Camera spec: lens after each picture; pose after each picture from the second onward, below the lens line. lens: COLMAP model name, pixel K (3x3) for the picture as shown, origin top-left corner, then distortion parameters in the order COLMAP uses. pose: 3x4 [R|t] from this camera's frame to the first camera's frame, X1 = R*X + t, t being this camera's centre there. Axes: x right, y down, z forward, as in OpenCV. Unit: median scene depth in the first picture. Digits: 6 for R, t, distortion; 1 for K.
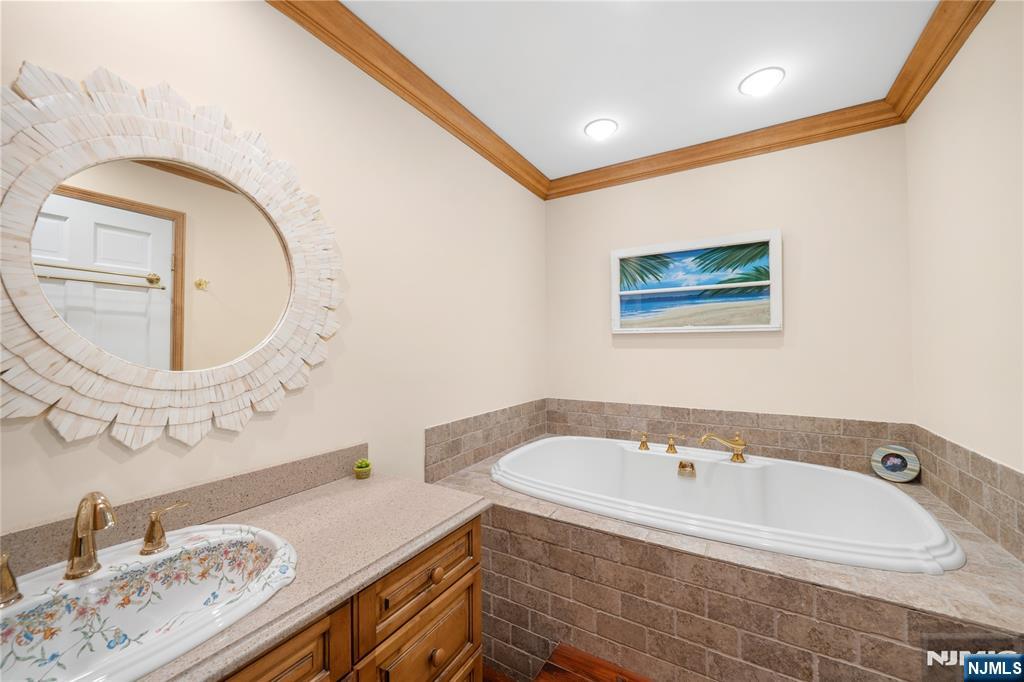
lens RADIAL K [[390.8, 0, 509.6], [0, 390.8, 341.0], [0, 0, 1]] dist [-0.007409, -0.000171]
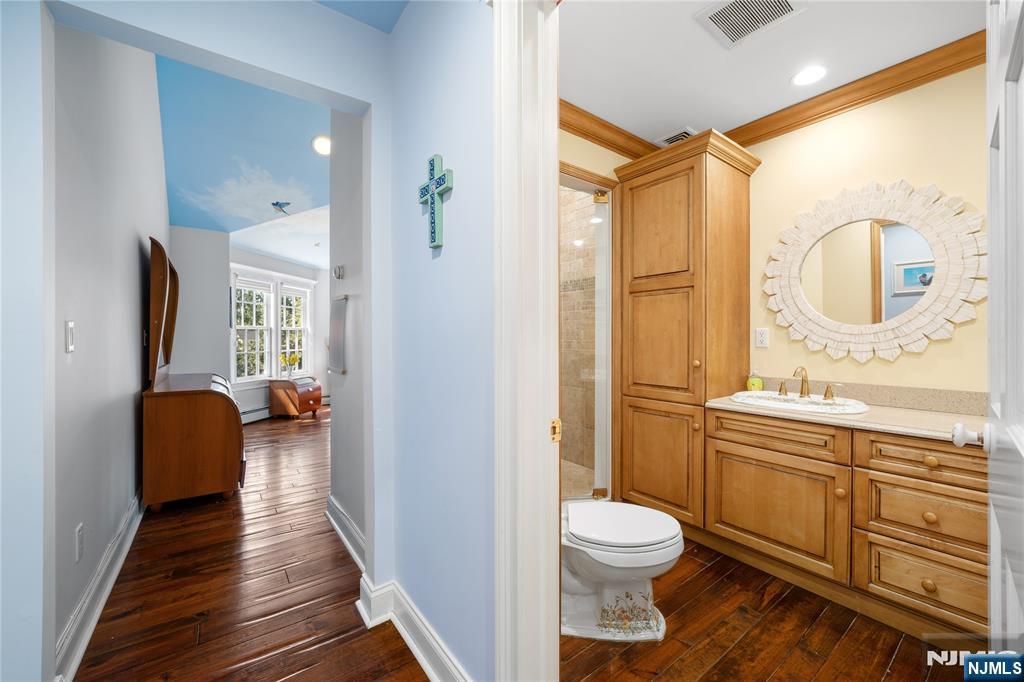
lens RADIAL K [[395.3, 0, 513.8], [0, 395.3, 337.0], [0, 0, 1]] dist [-0.006851, 0.000287]
pose [[-0.364151, 0.004154, -0.931331, 1.819266], [0.014464, 0.999895, -0.001195, 0.123263], [0.931228, -0.013906, -0.364173, 0.091079]]
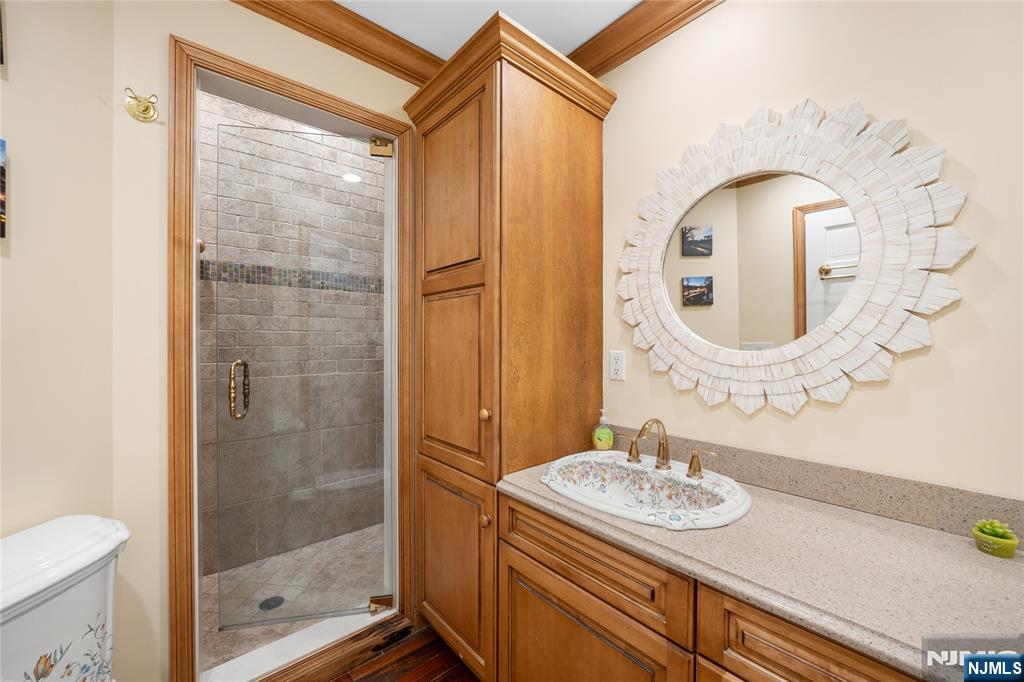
lens RADIAL K [[390.8, 0, 509.6], [0, 390.8, 341.0], [0, 0, 1]] dist [-0.007409, -0.000171]
pose [[-0.302628, 0.002594, -0.953105, 0.563103], [0.014327, 0.999896, -0.001827, 0.041803], [0.953001, -0.014209, -0.302633, 0.728864]]
